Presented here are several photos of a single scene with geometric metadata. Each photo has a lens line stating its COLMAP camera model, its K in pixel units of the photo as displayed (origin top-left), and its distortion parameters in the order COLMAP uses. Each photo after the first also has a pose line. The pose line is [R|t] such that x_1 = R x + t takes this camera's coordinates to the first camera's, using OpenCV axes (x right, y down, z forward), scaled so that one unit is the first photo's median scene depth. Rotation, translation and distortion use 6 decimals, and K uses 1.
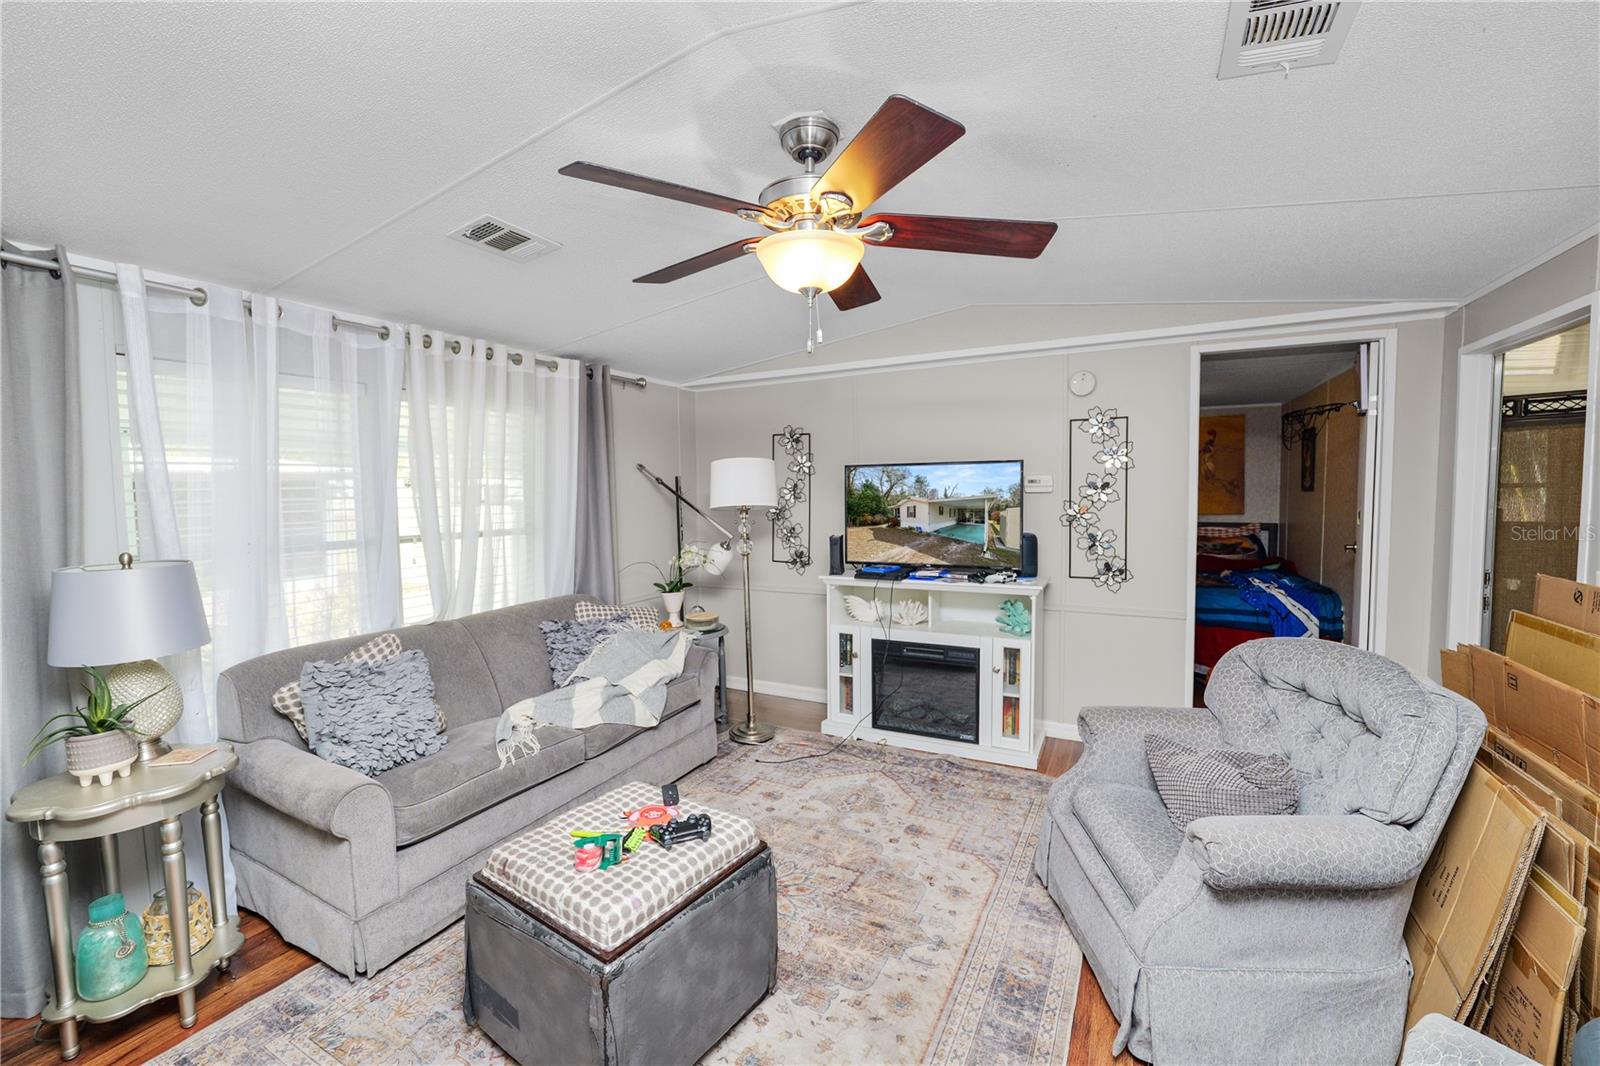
lens RADIAL K [[648.3, 0, 799.2], [0, 648.3, 530.1], [0, 0, 1]] dist [-0.010128, -0.000261]
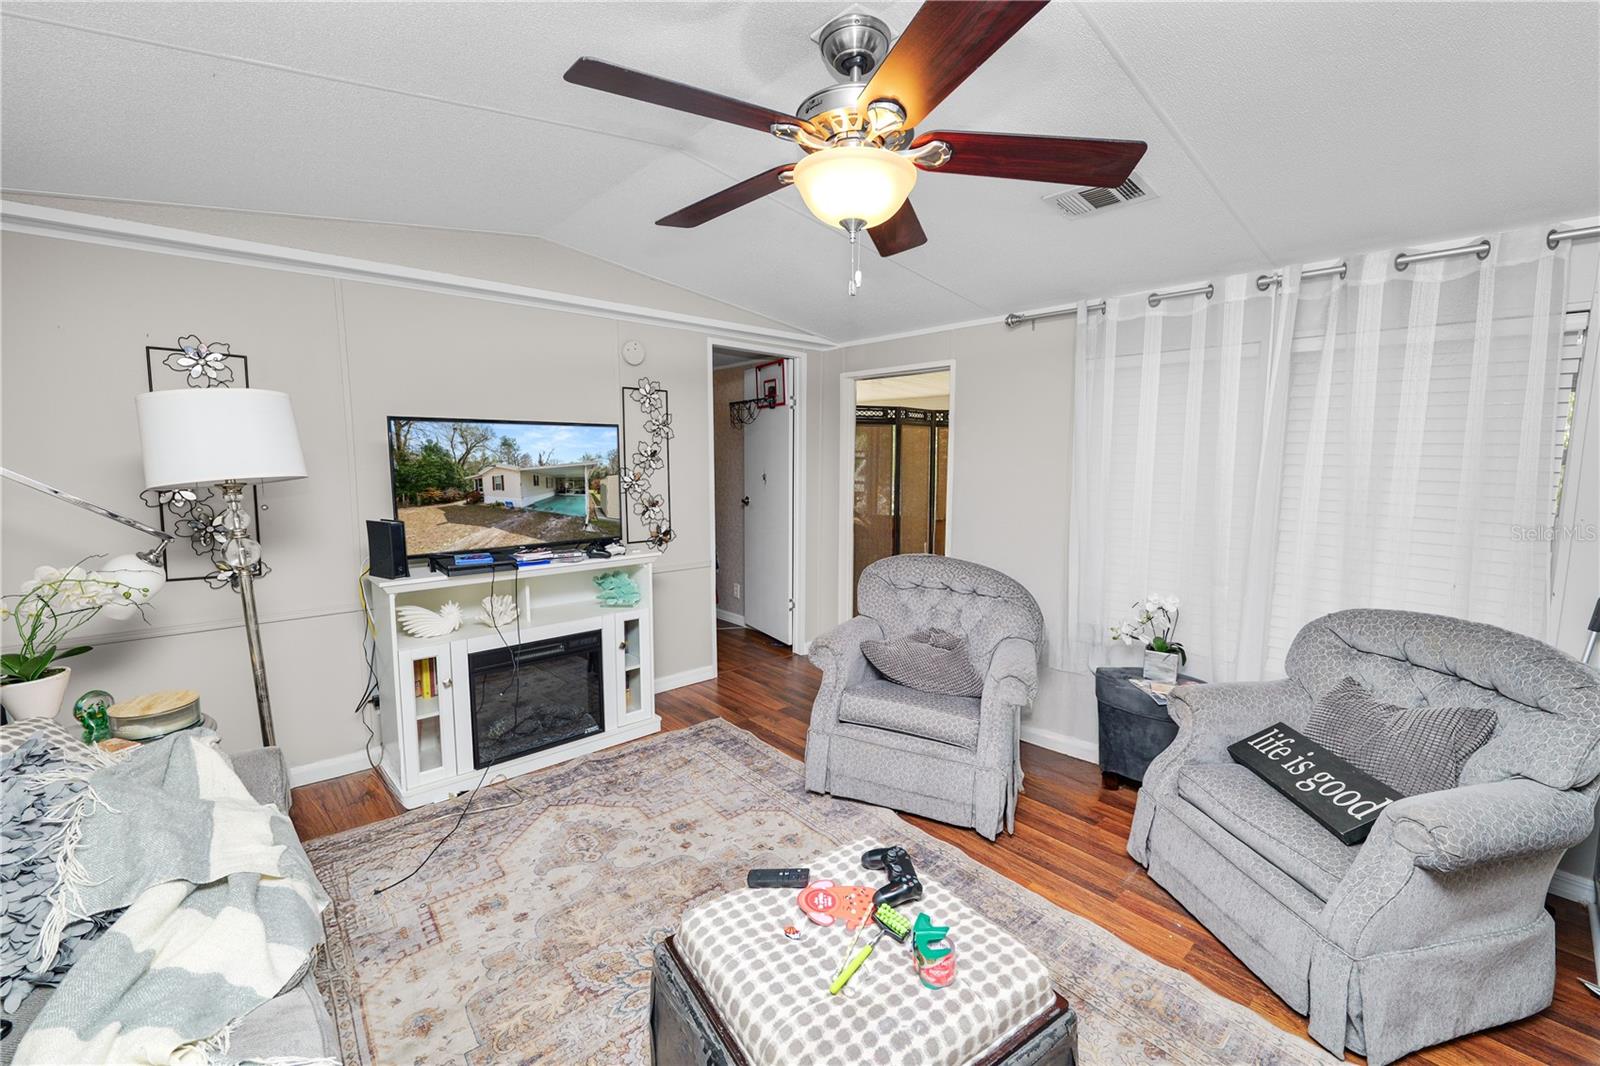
lens RADIAL K [[649.7, 0, 789.9], [0, 649.7, 530.3], [0, 0, 1]] dist [-0.011444, 0.000391]
pose [[0.366298, -0.089050, 0.926227, -0.456409], [0.049986, 0.995856, 0.075976, -0.013638], [-0.929154, 0.018469, 0.369232, 0.400239]]
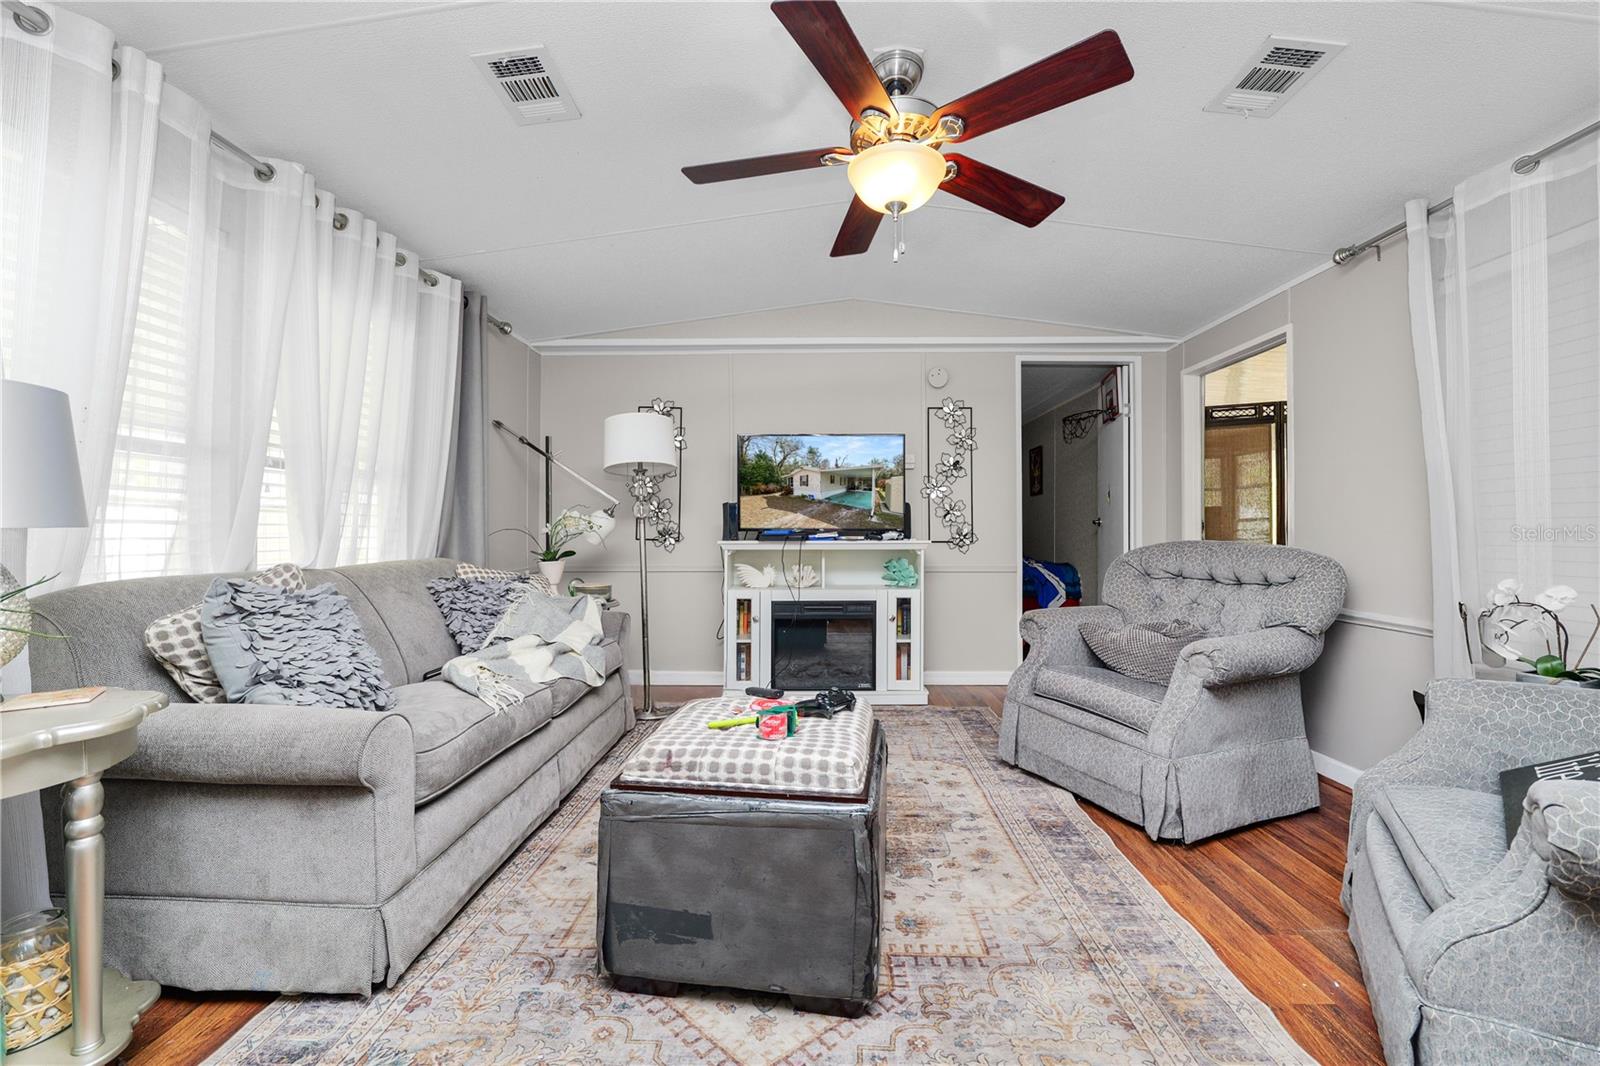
lens RADIAL K [[647.4, 0, 797.6], [0, 647.4, 534.1], [0, 0, 1]] dist [-0.009313, -0.000254]
pose [[0.896539, 0.013525, 0.442758, -0.320621], [0.015862, 0.997913, -0.062602, 0.132375], [-0.442680, 0.063148, 0.894453, 0.066922]]
